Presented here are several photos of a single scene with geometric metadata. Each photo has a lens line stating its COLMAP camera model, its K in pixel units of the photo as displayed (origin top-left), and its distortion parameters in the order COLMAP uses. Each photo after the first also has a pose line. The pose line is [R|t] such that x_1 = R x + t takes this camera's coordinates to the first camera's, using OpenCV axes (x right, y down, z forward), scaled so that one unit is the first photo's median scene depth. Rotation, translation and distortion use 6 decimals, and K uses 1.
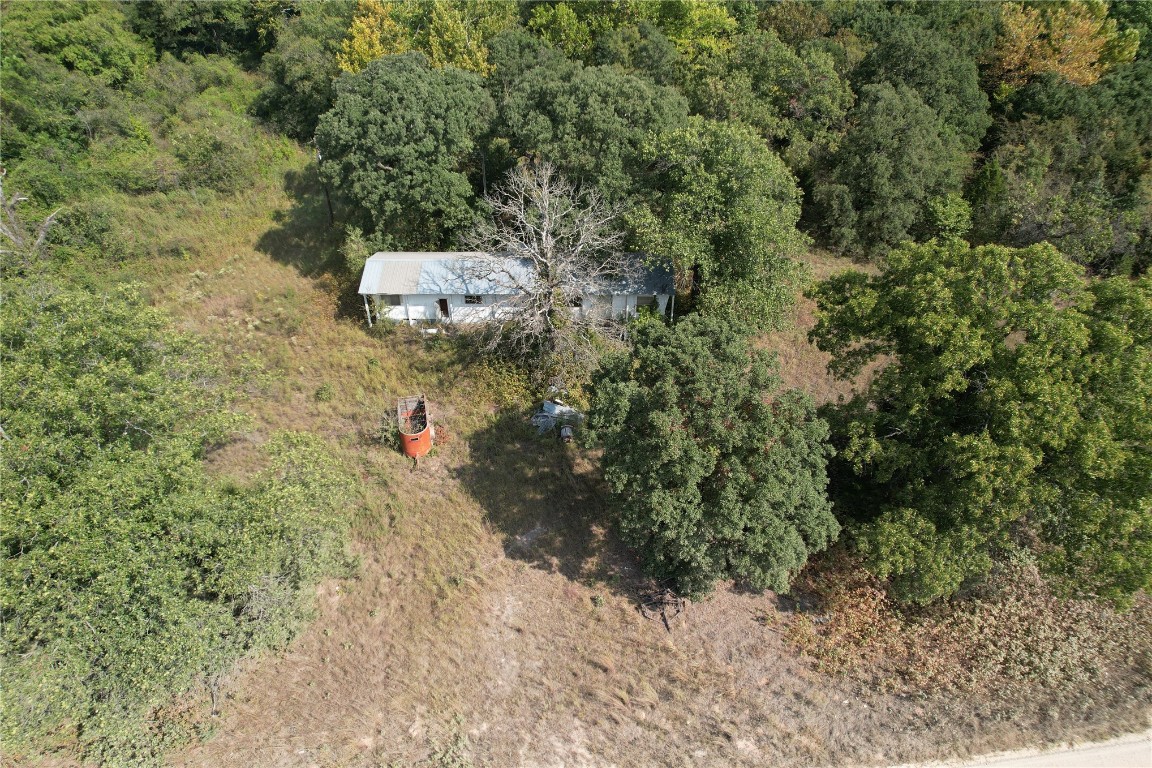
lens RADIAL K [[740.5, 0, 575.3], [0, 740.5, 383.3], [0, 0, 1]] dist [-0.030208, 0.015614]
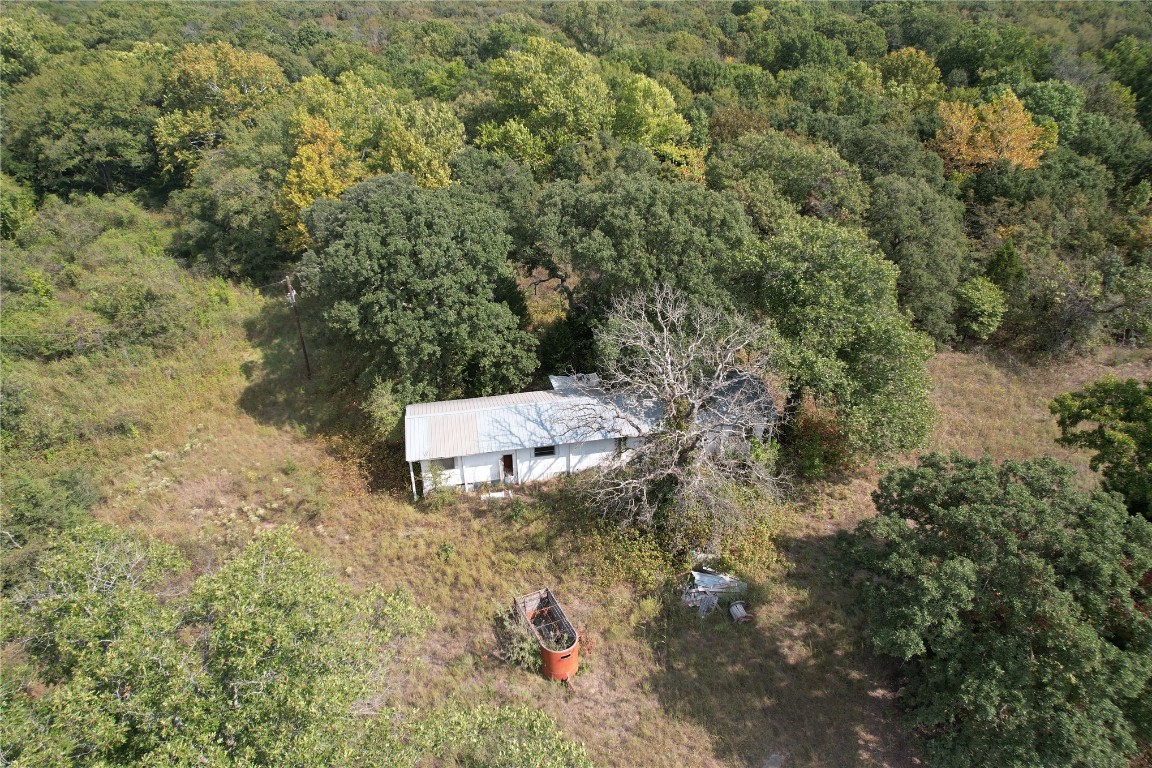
lens RADIAL K [[740.5, 0, 577.7], [0, 740.5, 385.8], [0, 0, 1]] dist [-0.030208, 0.015614]
pose [[0.980075, -0.106177, 0.167867, -0.187765], [0.128600, 0.983286, -0.128884, -0.059272], [-0.151377, 0.147904, 0.977348, 0.143401]]
